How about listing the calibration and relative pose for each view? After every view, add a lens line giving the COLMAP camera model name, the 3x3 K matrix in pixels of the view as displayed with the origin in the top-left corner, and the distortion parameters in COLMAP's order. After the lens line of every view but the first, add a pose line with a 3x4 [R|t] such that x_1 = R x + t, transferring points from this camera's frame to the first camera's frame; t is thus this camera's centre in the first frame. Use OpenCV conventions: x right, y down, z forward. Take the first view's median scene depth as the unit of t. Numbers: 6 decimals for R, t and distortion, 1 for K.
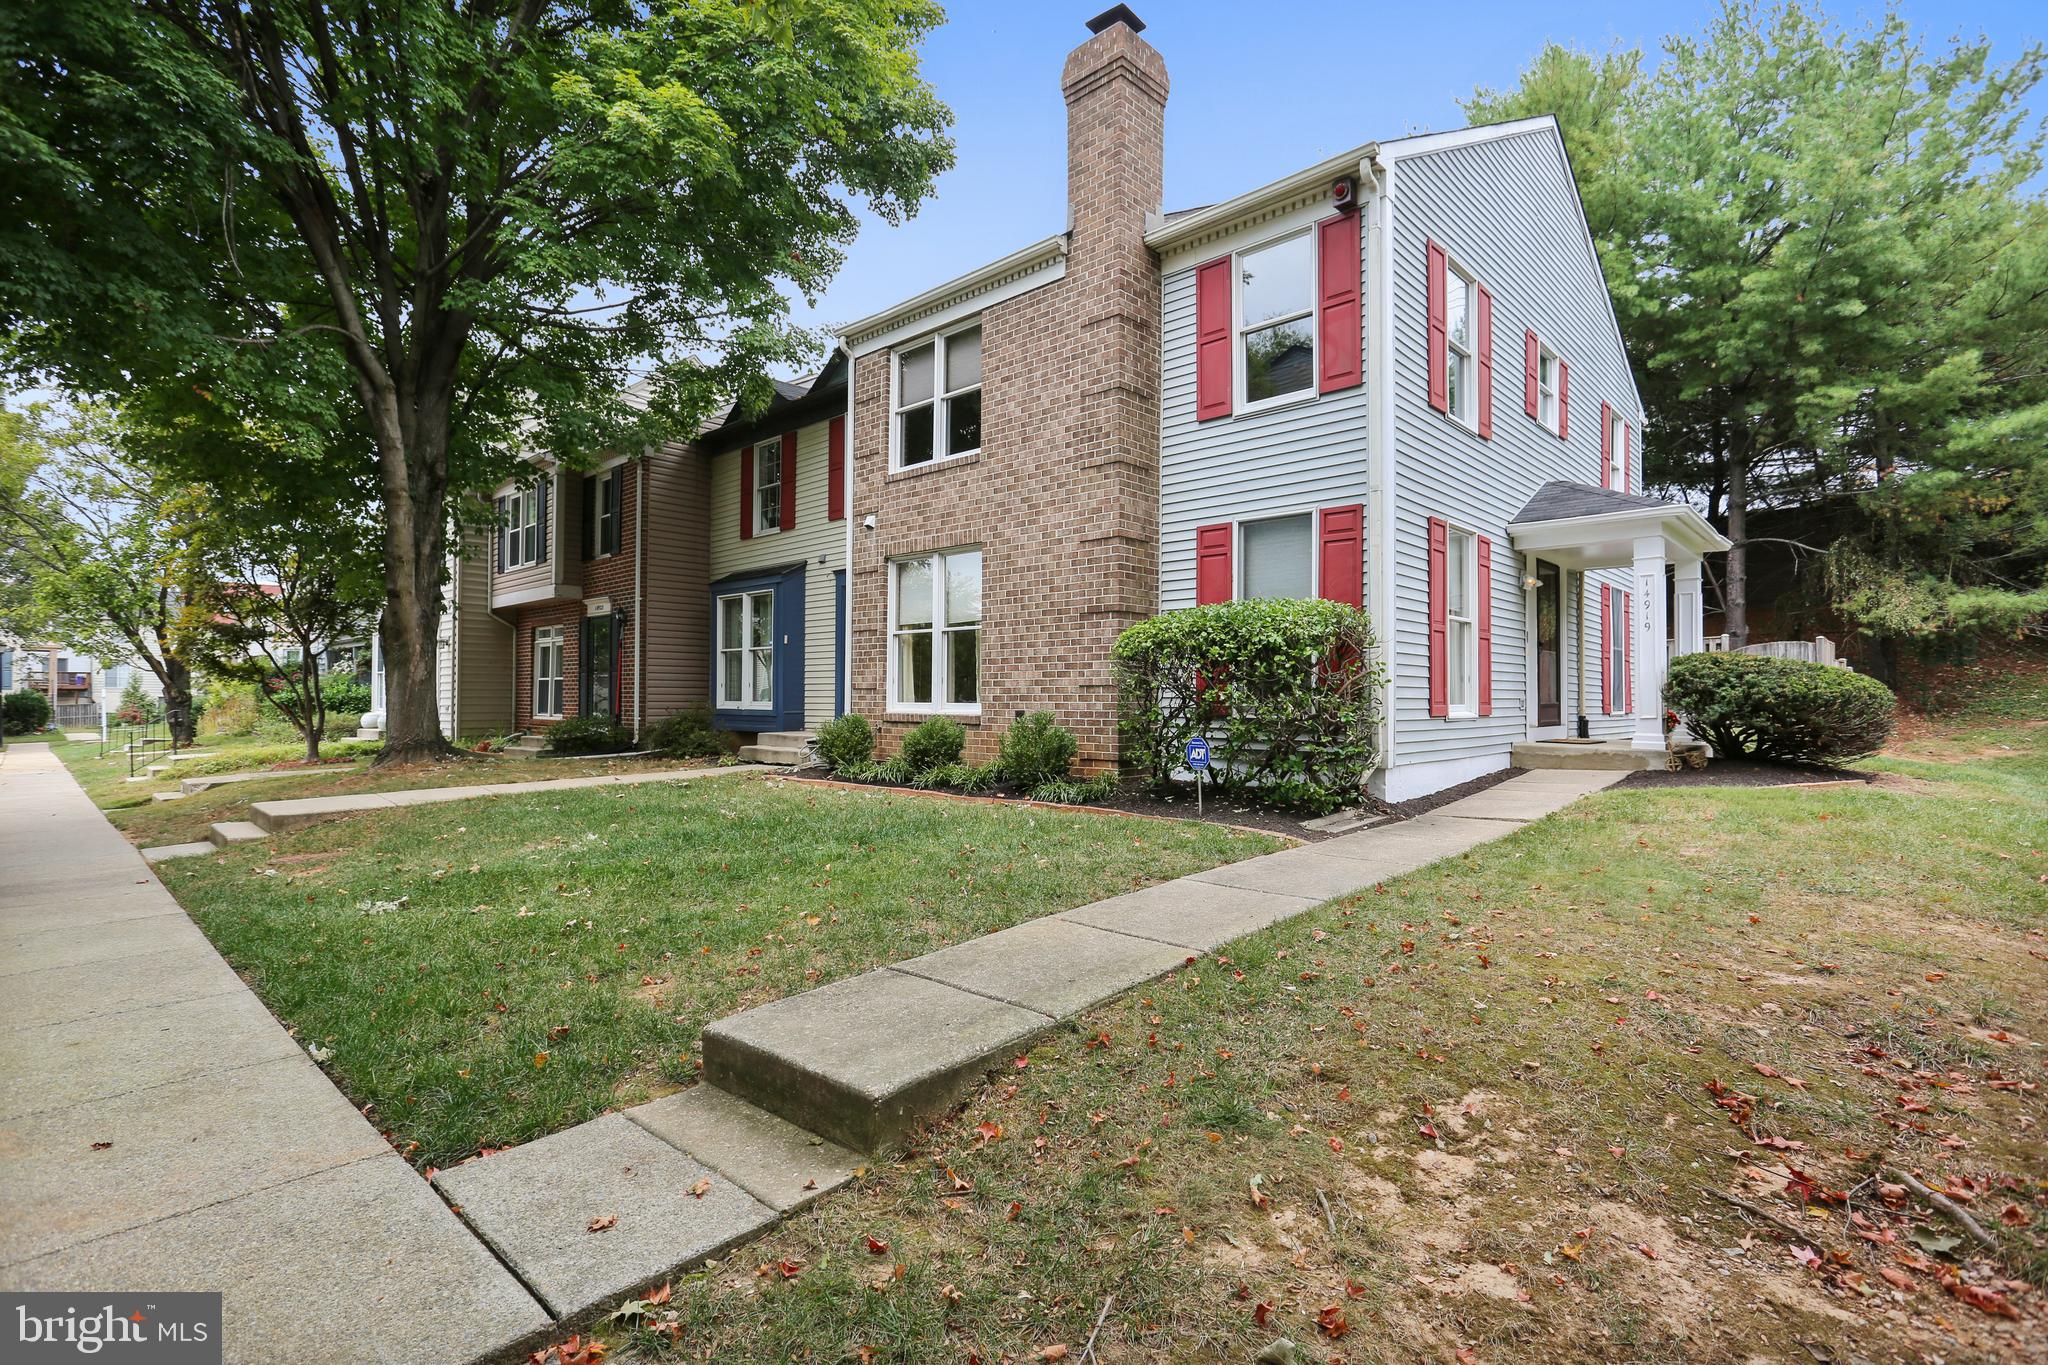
lens RADIAL K [[963.0, 0, 1018.7], [0, 963.0, 723.9], [0, 0, 1]] dist [-0.003132, 0.000041]
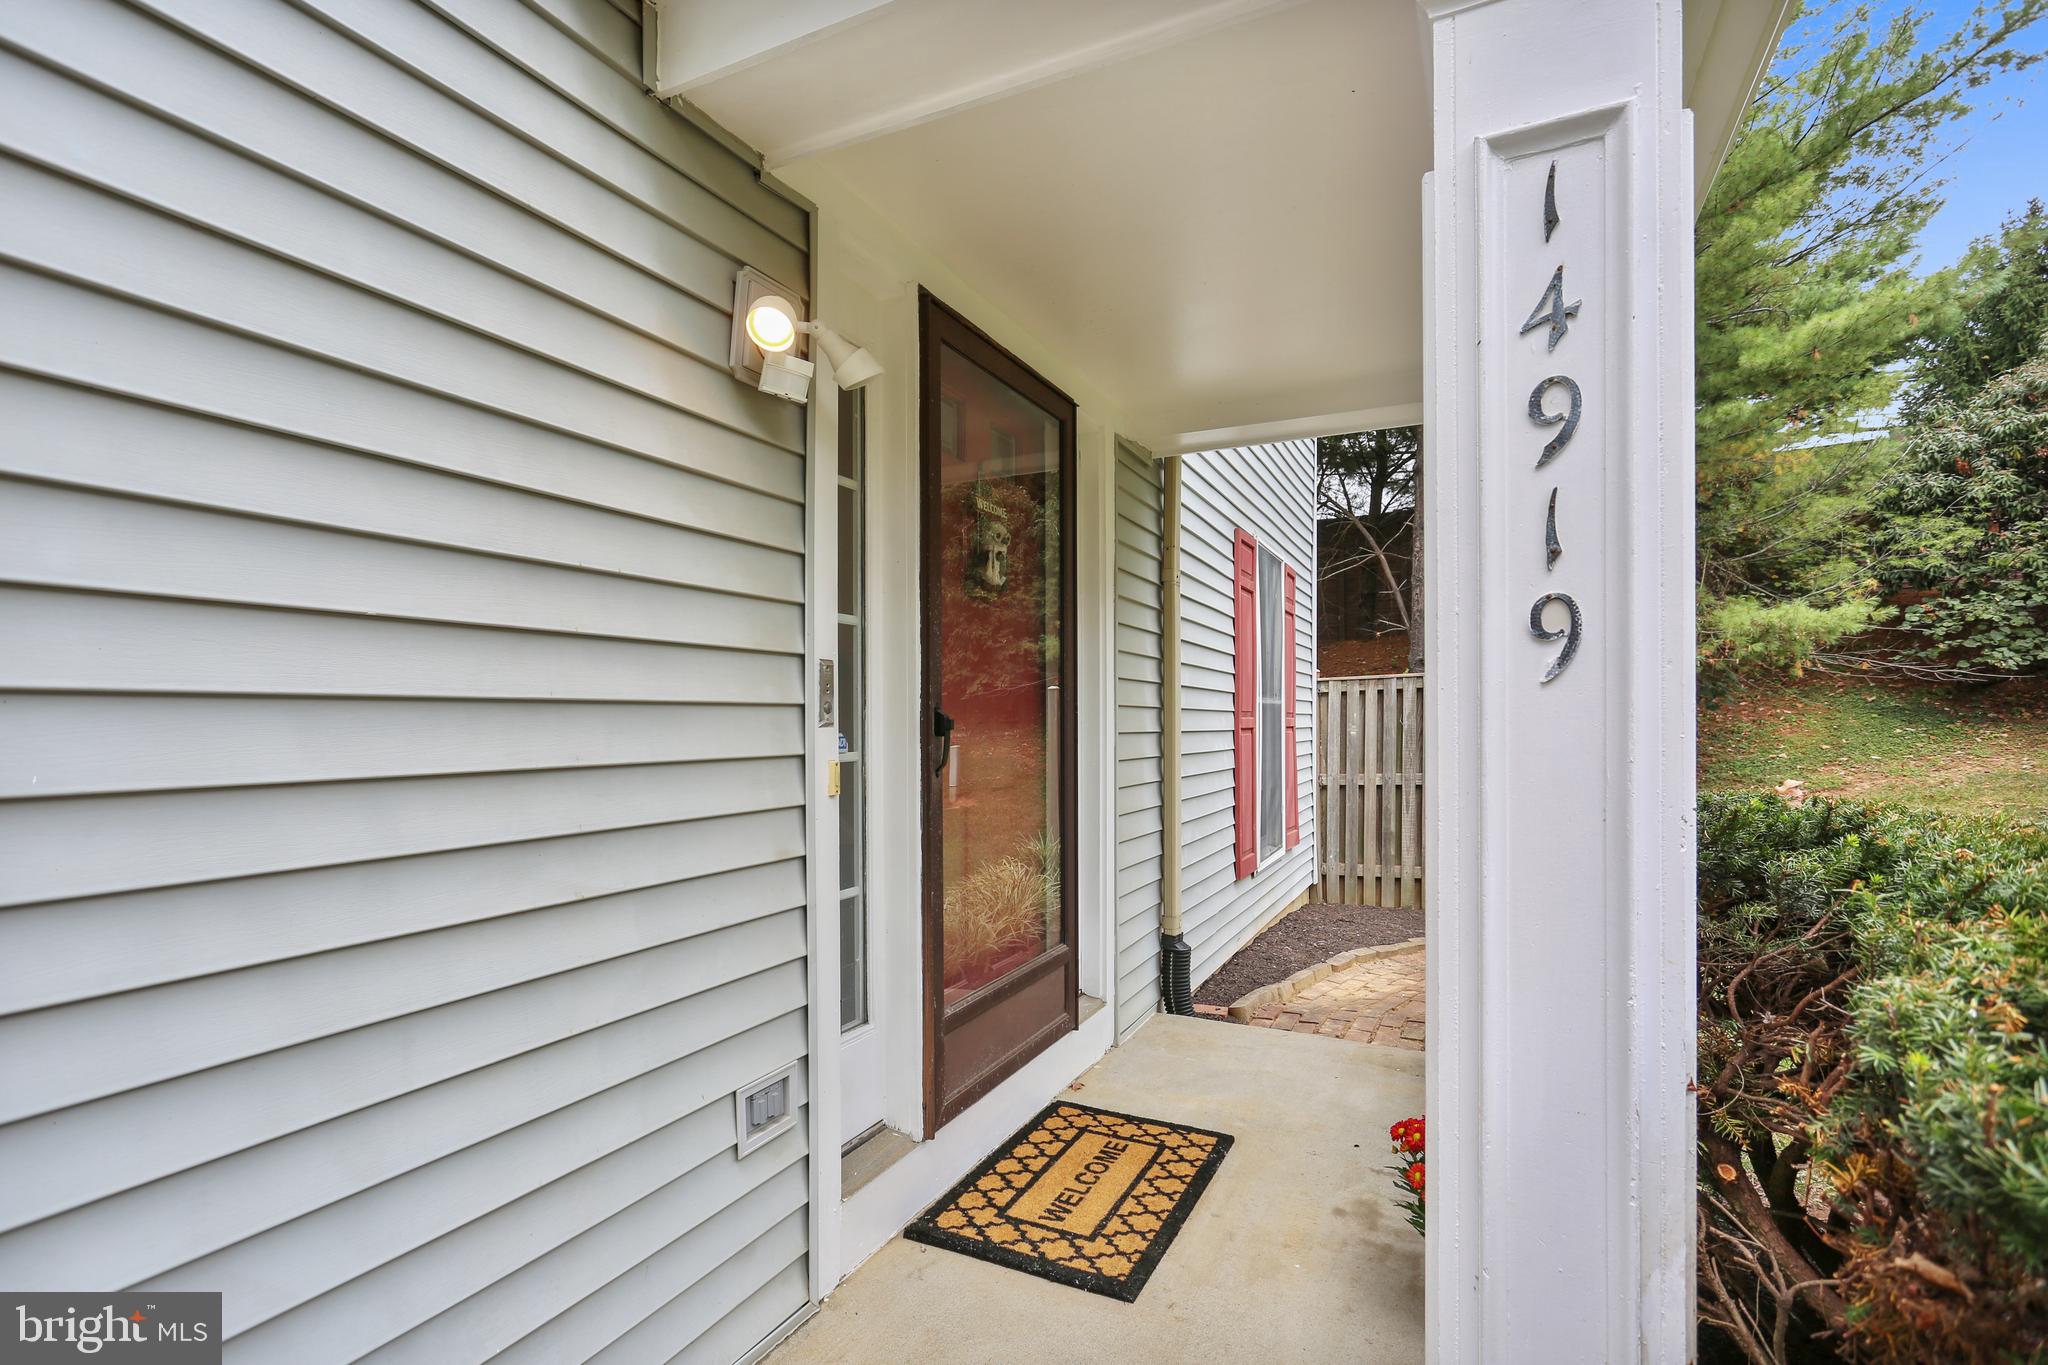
lens RADIAL K [[963.0, 0, 1018.7], [0, 963.0, 723.9], [0, 0, 1]] dist [-0.003132, 0.000041]
pose [[0.955744, -0.008359, 0.294081, 0.178807], [0.013238, 0.999806, -0.014606, -0.028290], [-0.293902, 0.017852, 0.955669, 0.286606]]
